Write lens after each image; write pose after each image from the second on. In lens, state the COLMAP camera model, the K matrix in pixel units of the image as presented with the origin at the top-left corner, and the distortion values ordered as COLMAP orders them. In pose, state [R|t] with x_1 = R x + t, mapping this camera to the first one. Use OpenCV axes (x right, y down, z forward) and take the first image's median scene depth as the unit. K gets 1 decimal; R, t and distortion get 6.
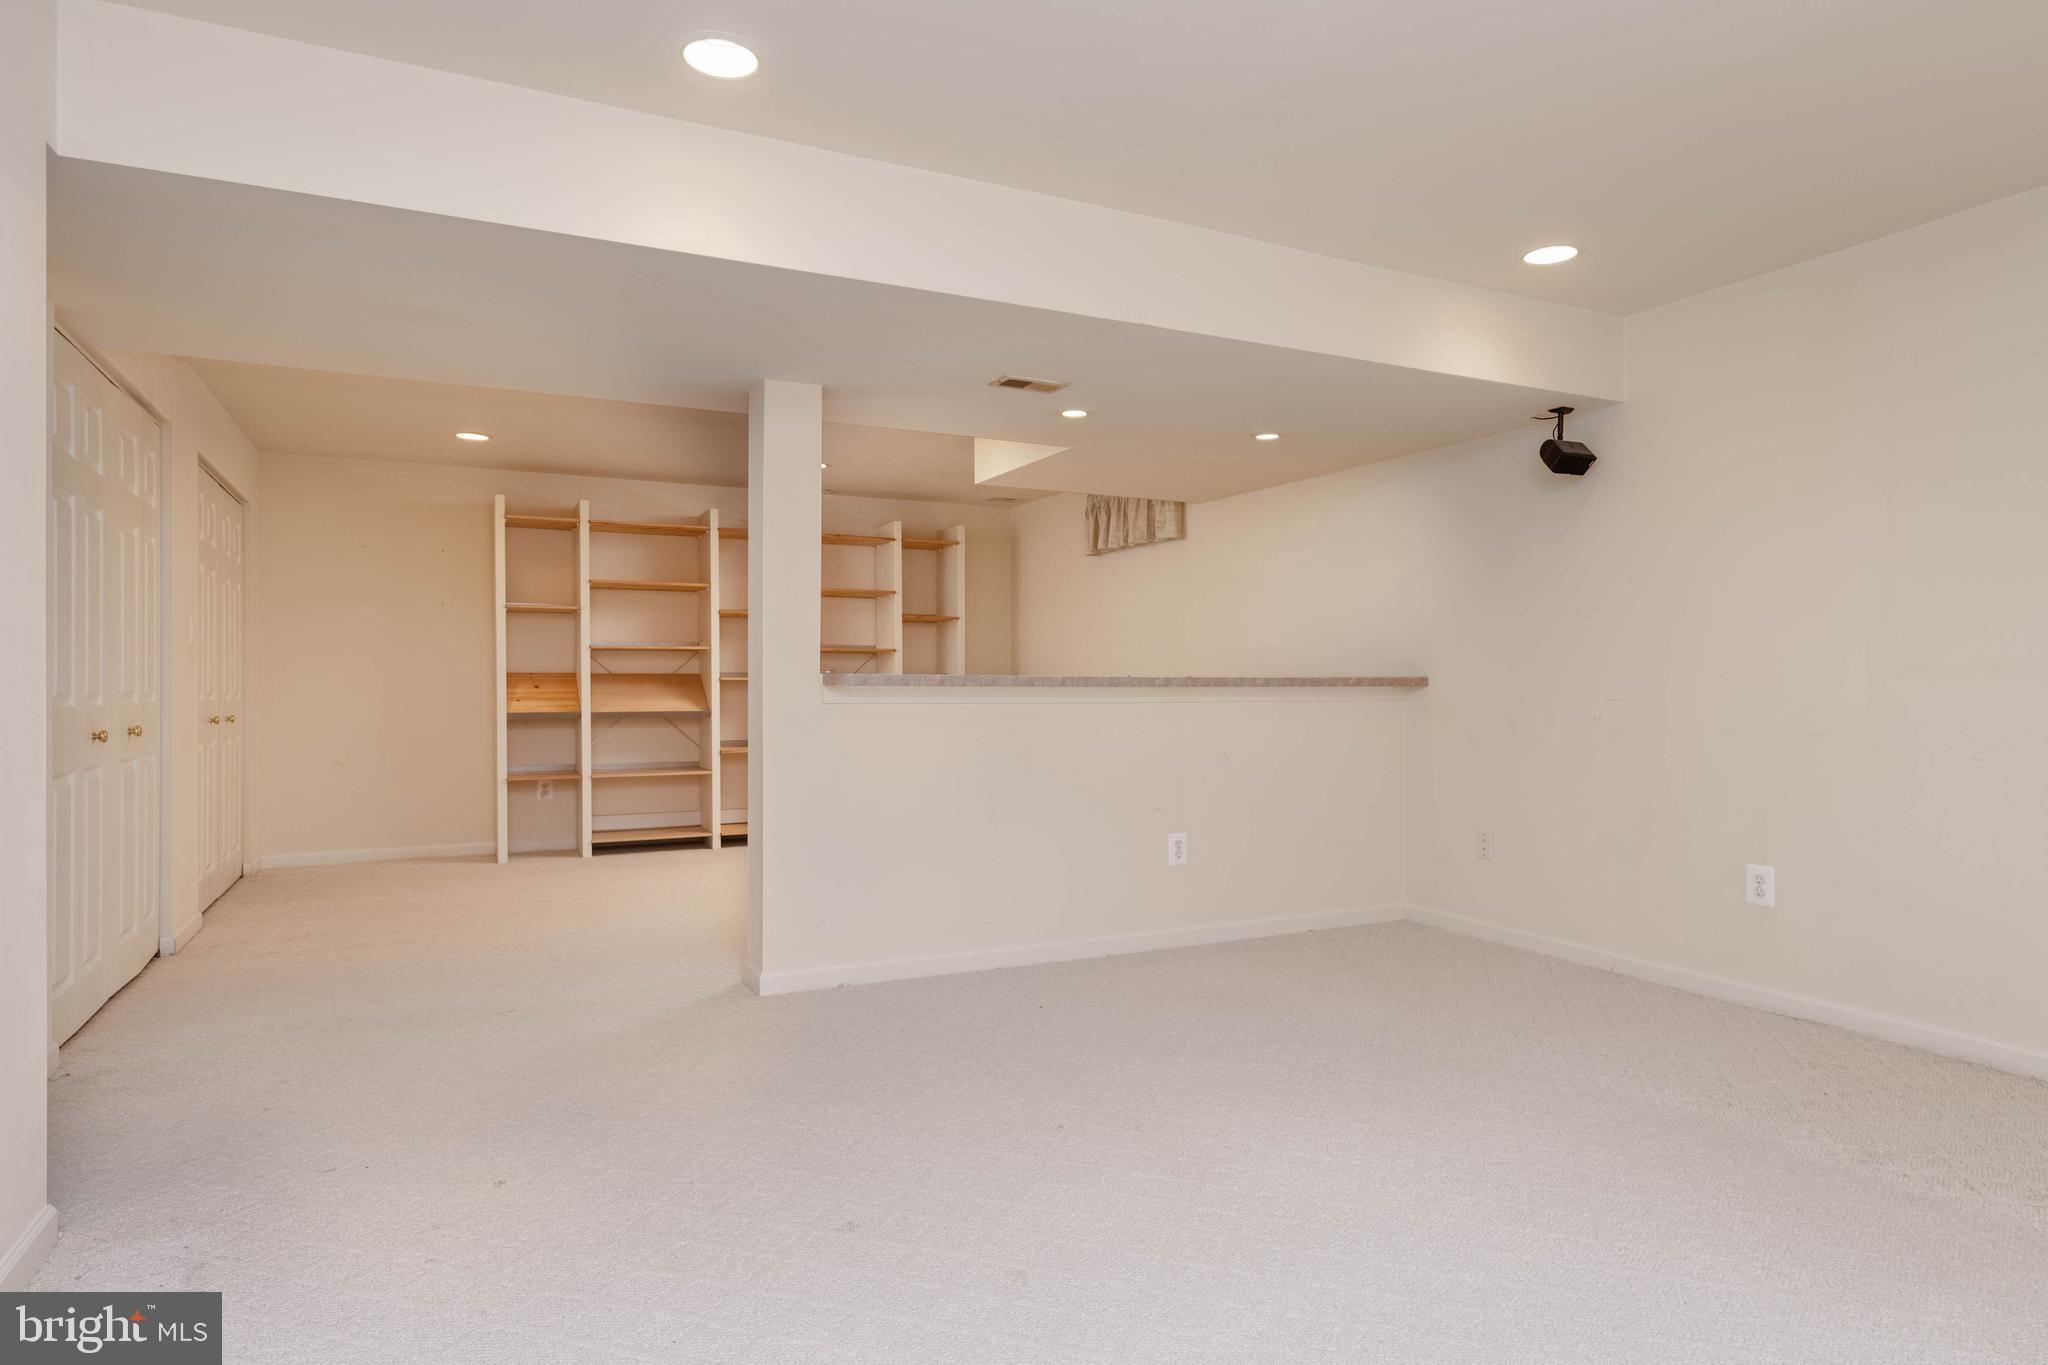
lens RADIAL K [[1168.6, 0, 1024.0], [0, 1168.6, 682.5], [0, 0, 1]] dist [-0.002295, -0.001788]
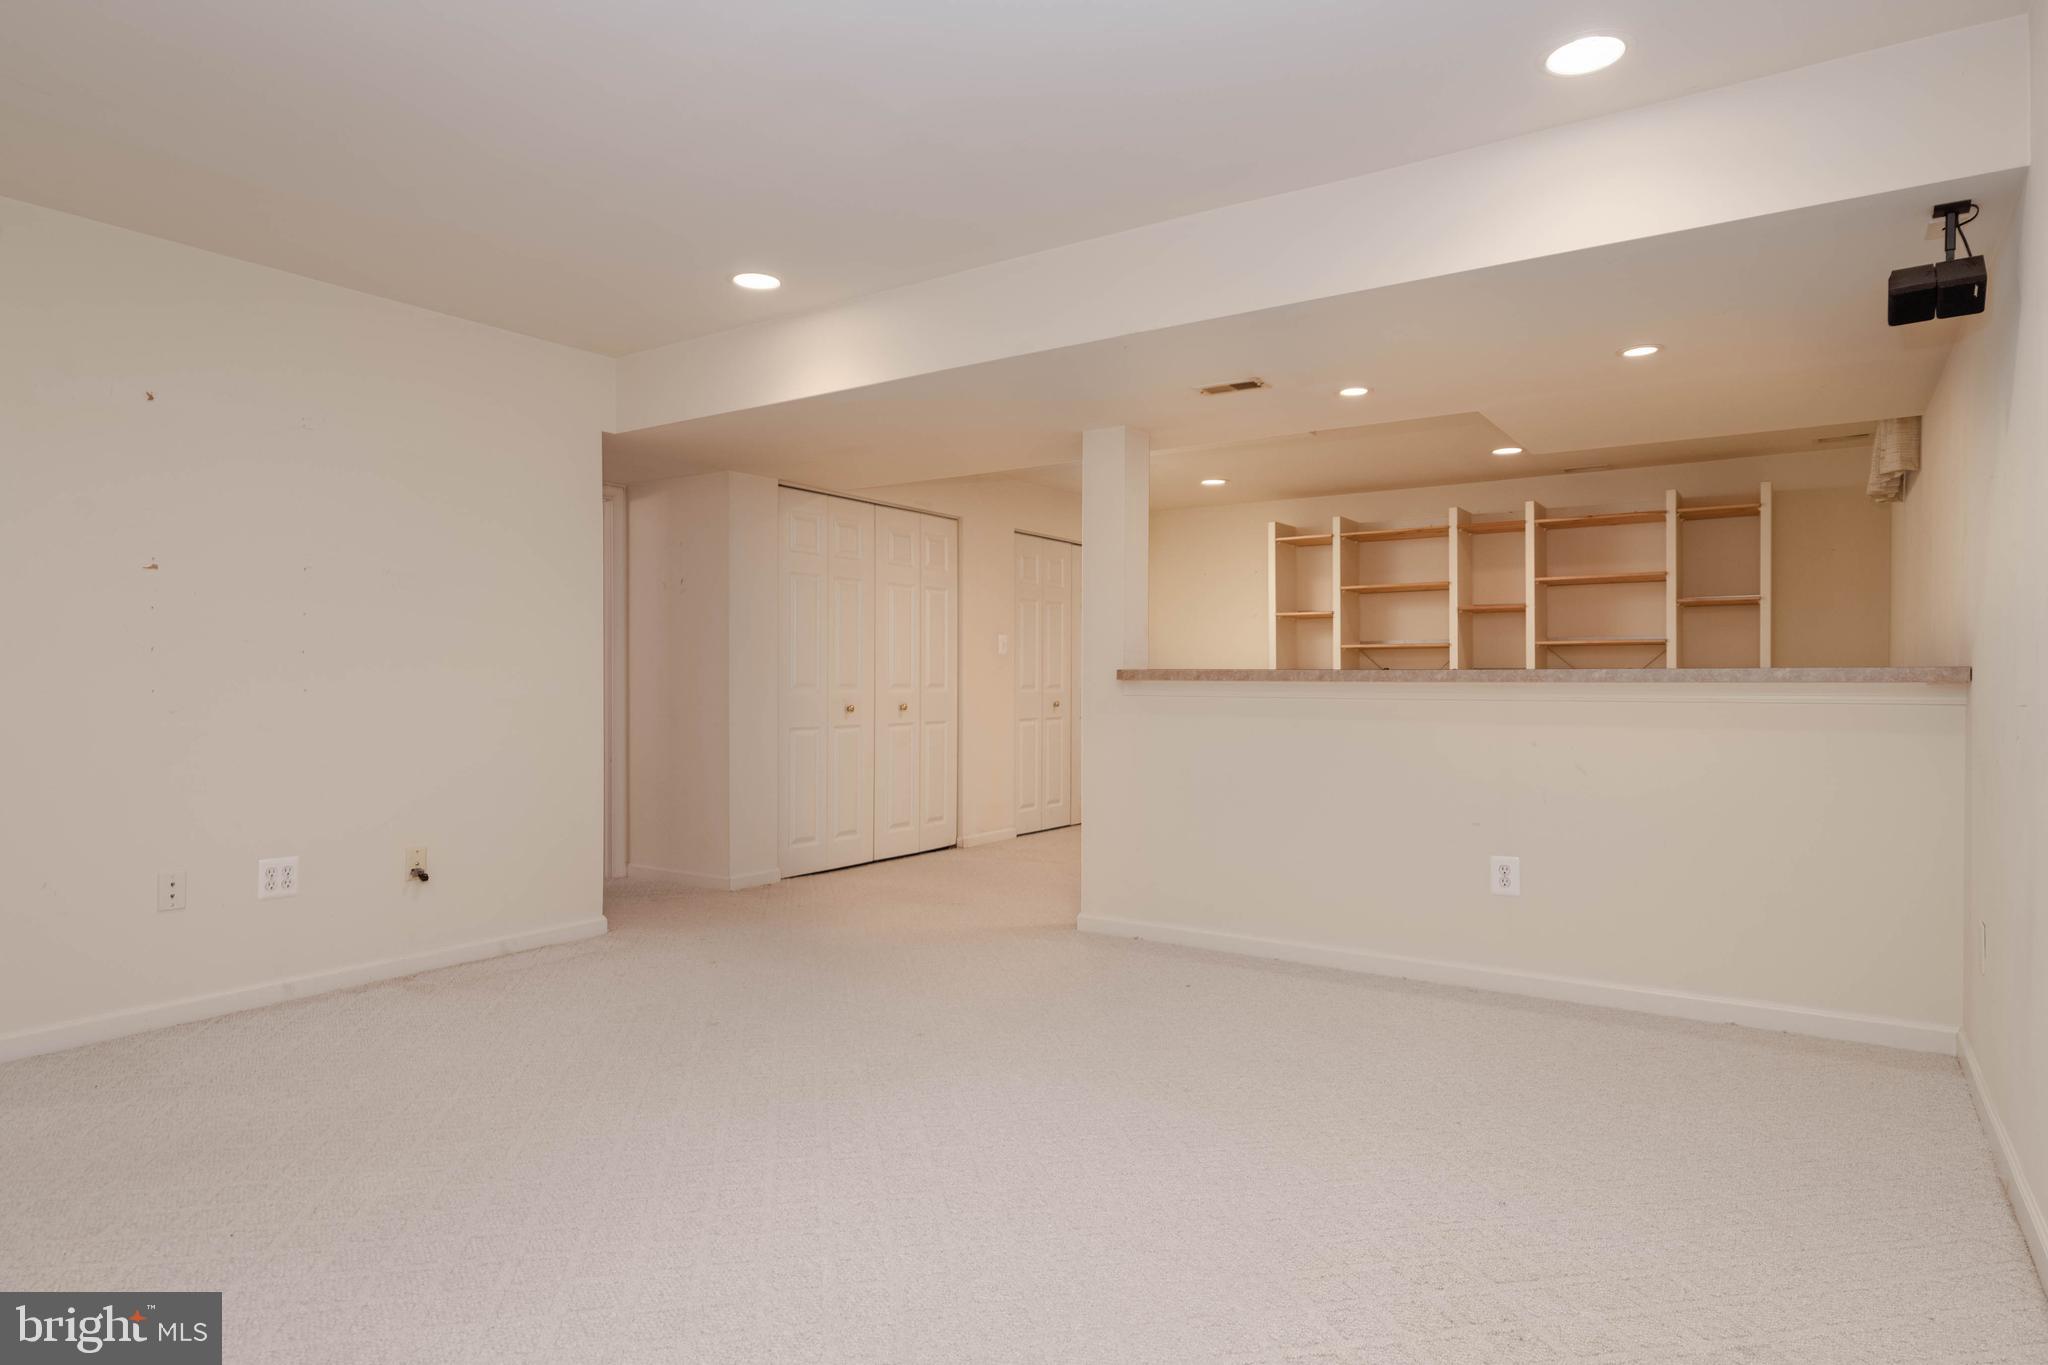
lens RADIAL K [[1168.6, 0, 1024.0], [0, 1168.6, 682.5], [0, 0, 1]] dist [-0.002295, -0.001788]
pose [[0.482274, -0.001909, -0.876018, 0.562692], [0.000220, 0.999998, -0.002058, 0.005053], [0.876020, 0.000800, 0.482273, 0.237681]]
